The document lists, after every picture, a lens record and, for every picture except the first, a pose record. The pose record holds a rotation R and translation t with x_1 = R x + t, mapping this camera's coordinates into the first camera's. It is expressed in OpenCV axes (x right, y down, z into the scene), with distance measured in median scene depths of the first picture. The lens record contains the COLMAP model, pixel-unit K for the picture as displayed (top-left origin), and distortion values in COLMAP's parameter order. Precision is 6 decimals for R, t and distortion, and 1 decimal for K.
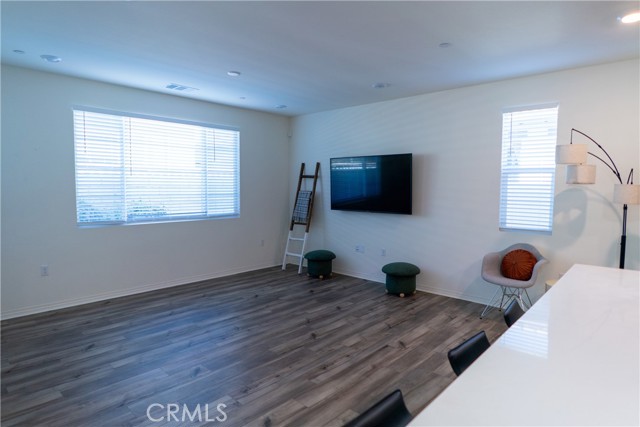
lens RADIAL K [[374.7, 0, 321.1], [0, 374.7, 204.7], [0, 0, 1]] dist [-0.001353, -0.000292]
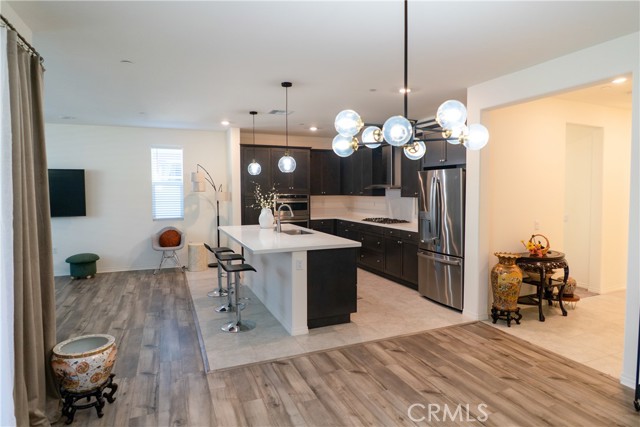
lens RADIAL K [[385.7, 0, 320.0], [0, 385.7, 213.5], [0, 0, 1]] dist [-0.000541, -0.037360]
pose [[0.431300, -0.064871, 0.899873, -0.766471], [0.055556, 0.997428, 0.045276, 0.002793], [-0.900496, 0.030466, 0.433795, -0.393651]]
